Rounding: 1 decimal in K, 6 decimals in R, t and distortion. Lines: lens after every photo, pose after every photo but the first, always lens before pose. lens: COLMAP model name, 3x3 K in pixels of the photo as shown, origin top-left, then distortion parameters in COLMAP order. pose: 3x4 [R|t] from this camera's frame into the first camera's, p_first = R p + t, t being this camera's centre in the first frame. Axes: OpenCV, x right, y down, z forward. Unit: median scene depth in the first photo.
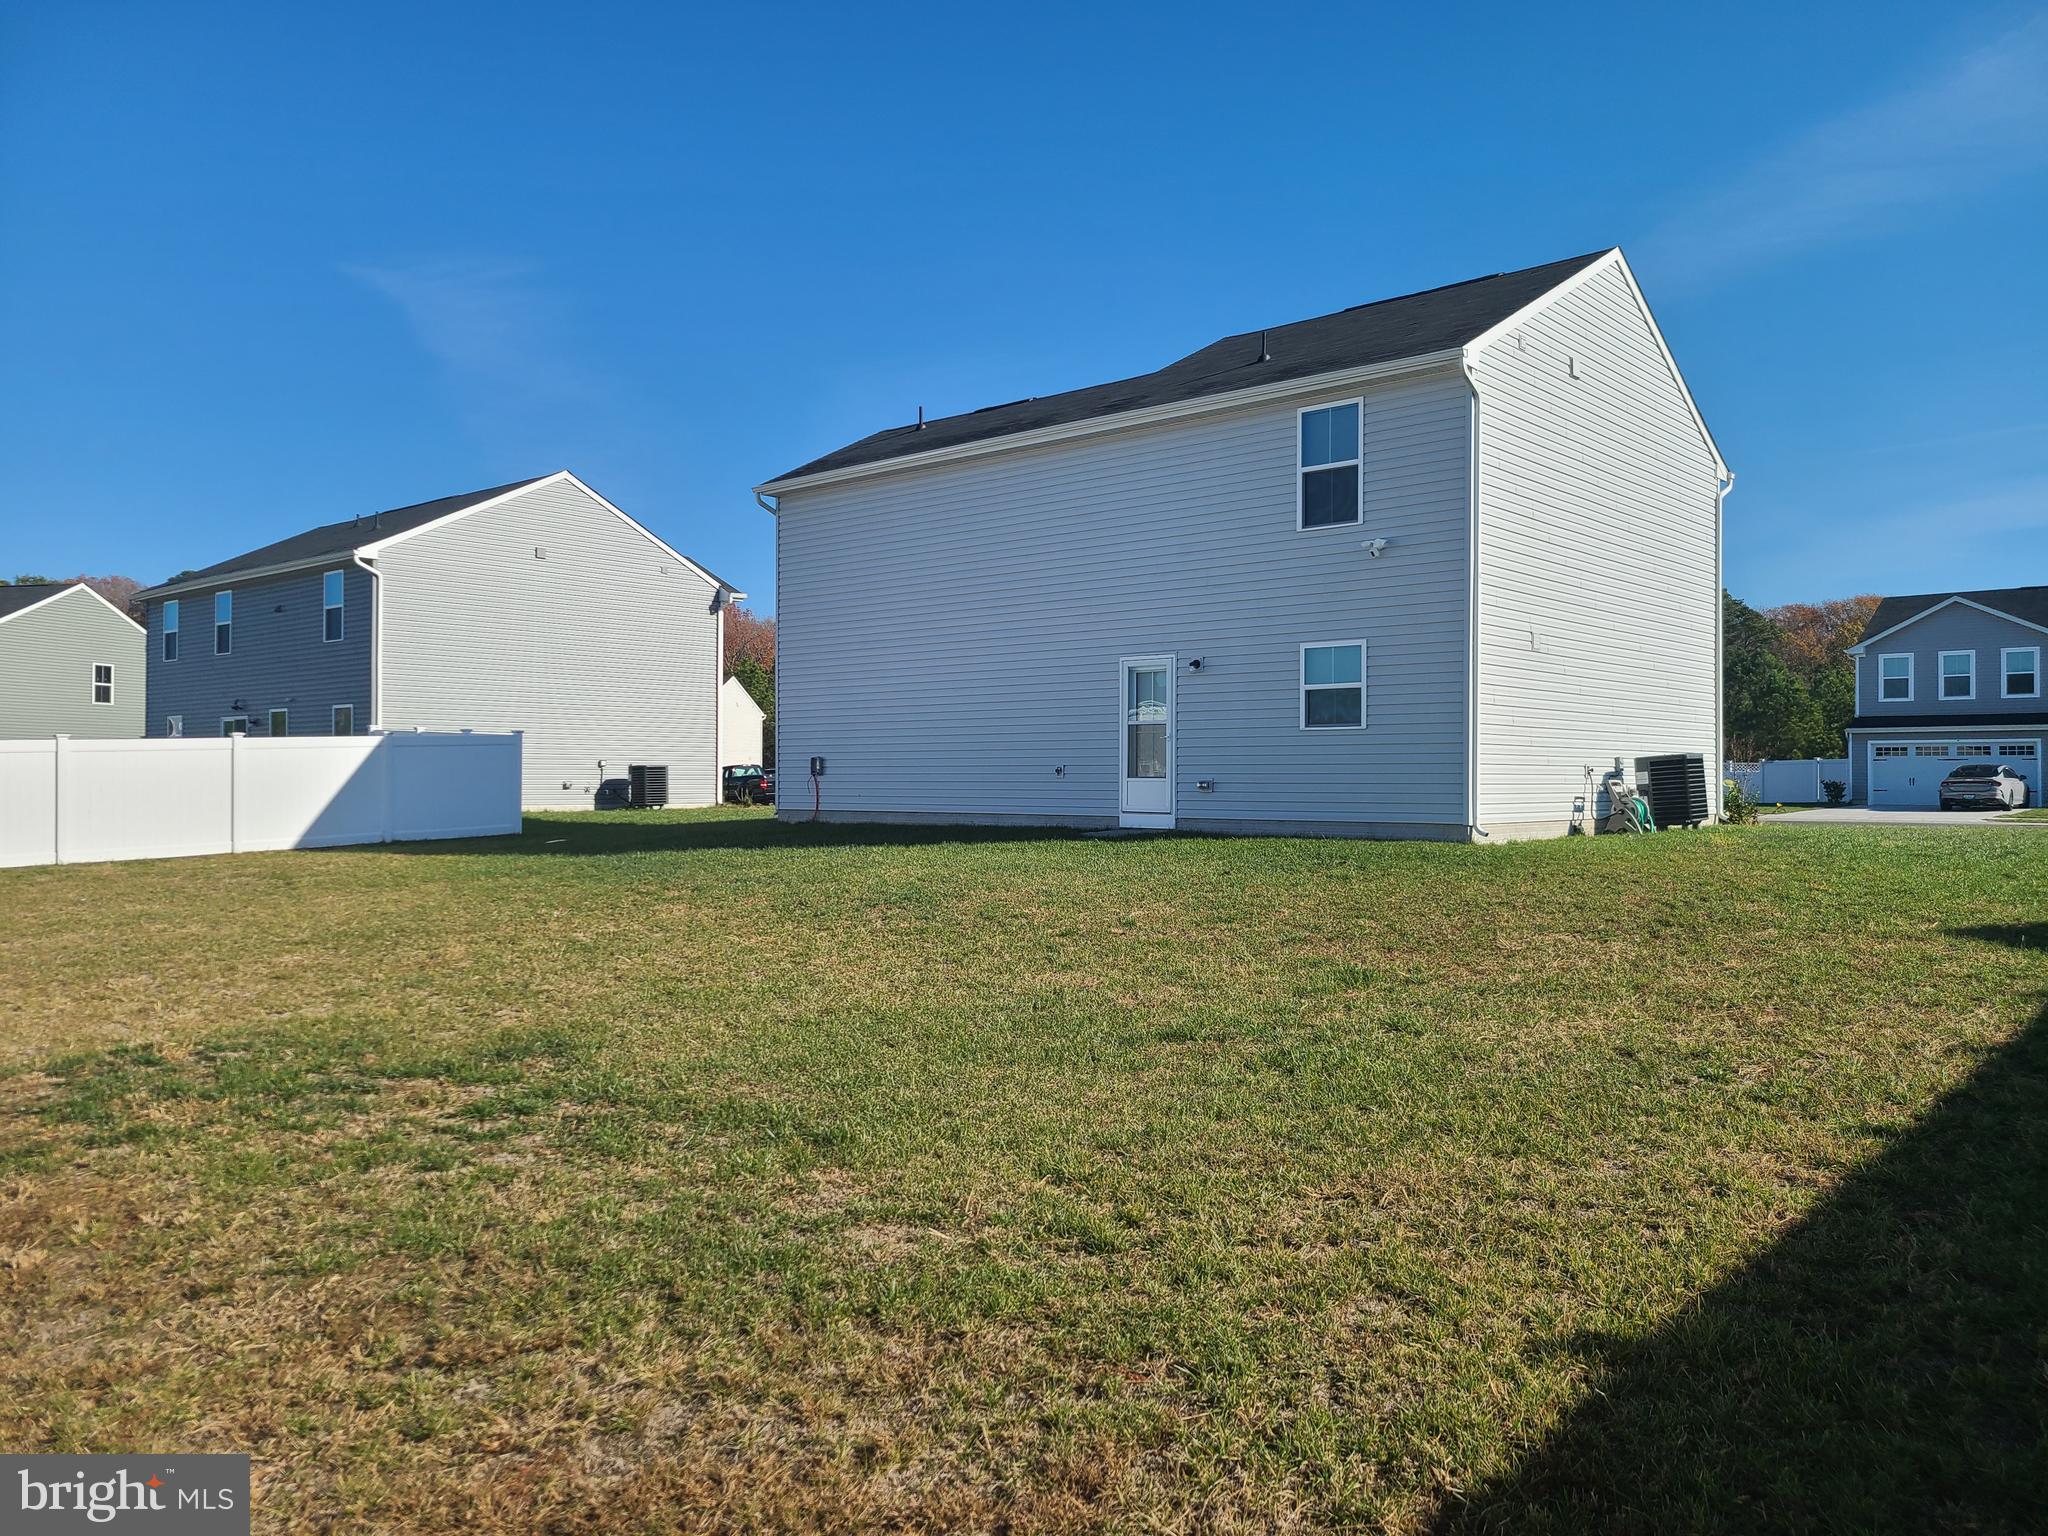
lens RADIAL K [[1530.4, 0, 1034.4], [0, 1530.4, 767.4], [0, 0, 1]] dist [0.051254, -0.029366]
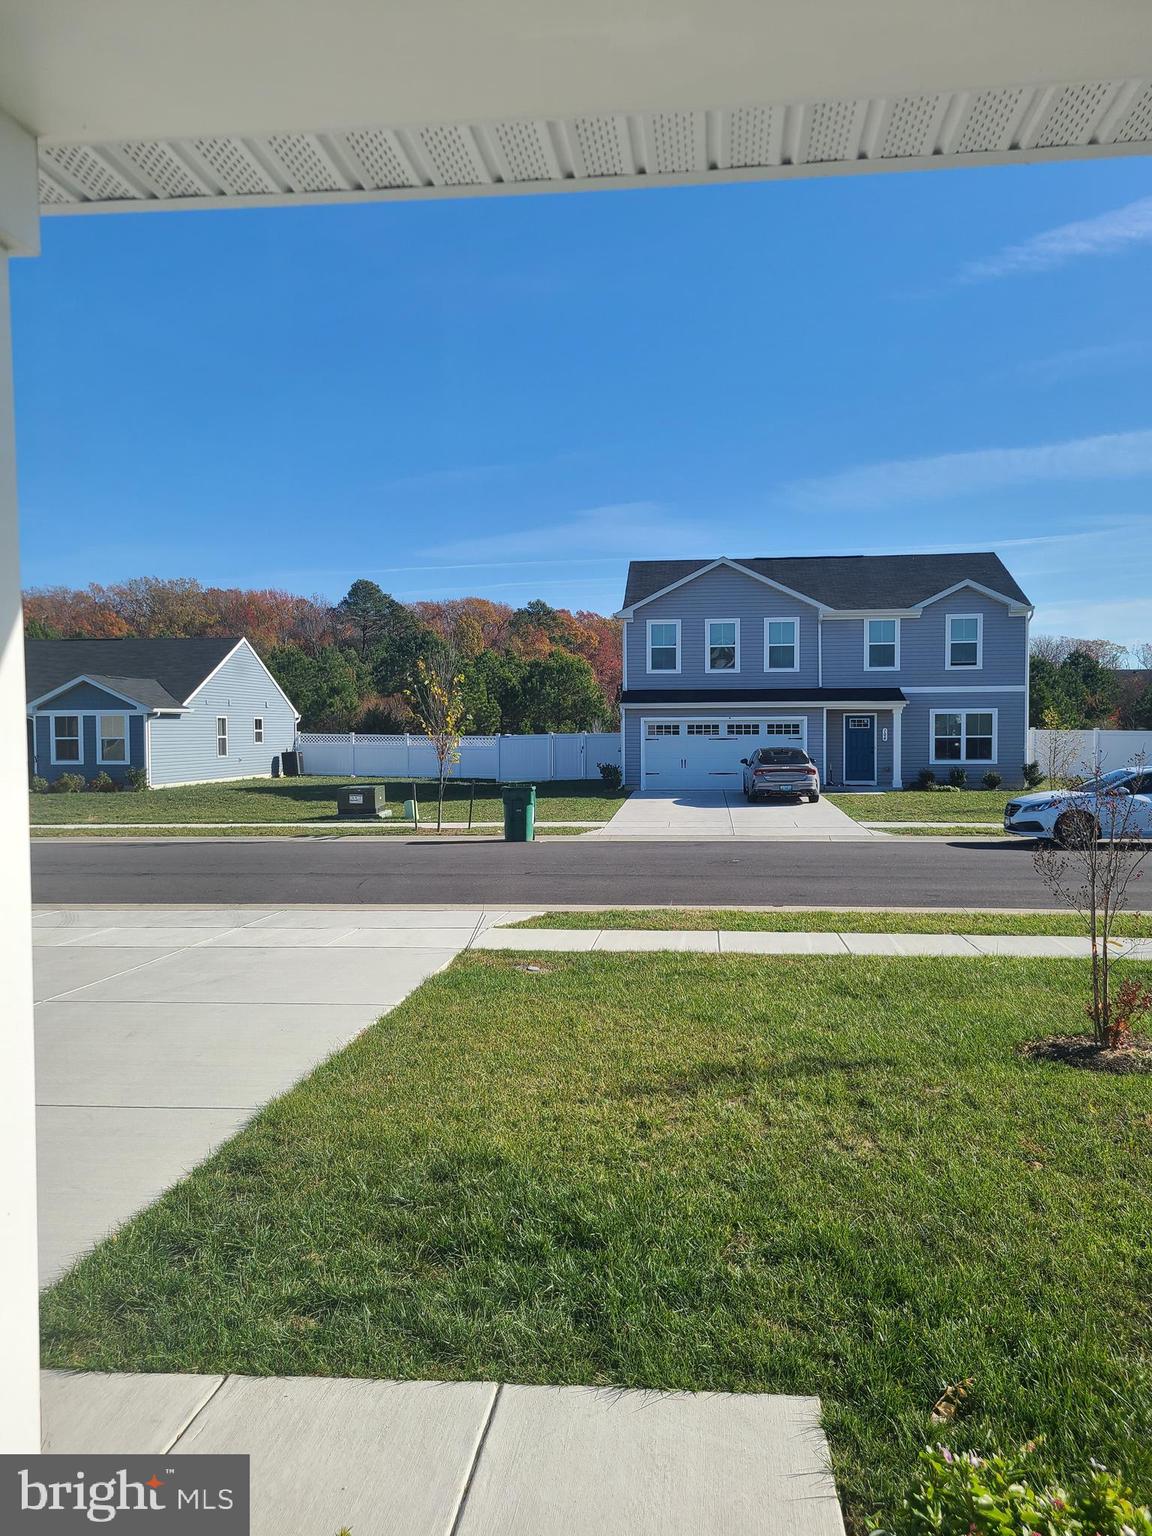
lens RADIAL K [[1147.8, 0, 578.4], [0, 1147.8, 767.7], [0, 0, 1]] dist [0.051254, -0.029366]
pose [[0.819190, -0.030459, 0.572712, 0.130716], [0.007382, 0.999066, 0.042575, -0.016596], [-0.573474, -0.030650, 0.818650, 0.475718]]
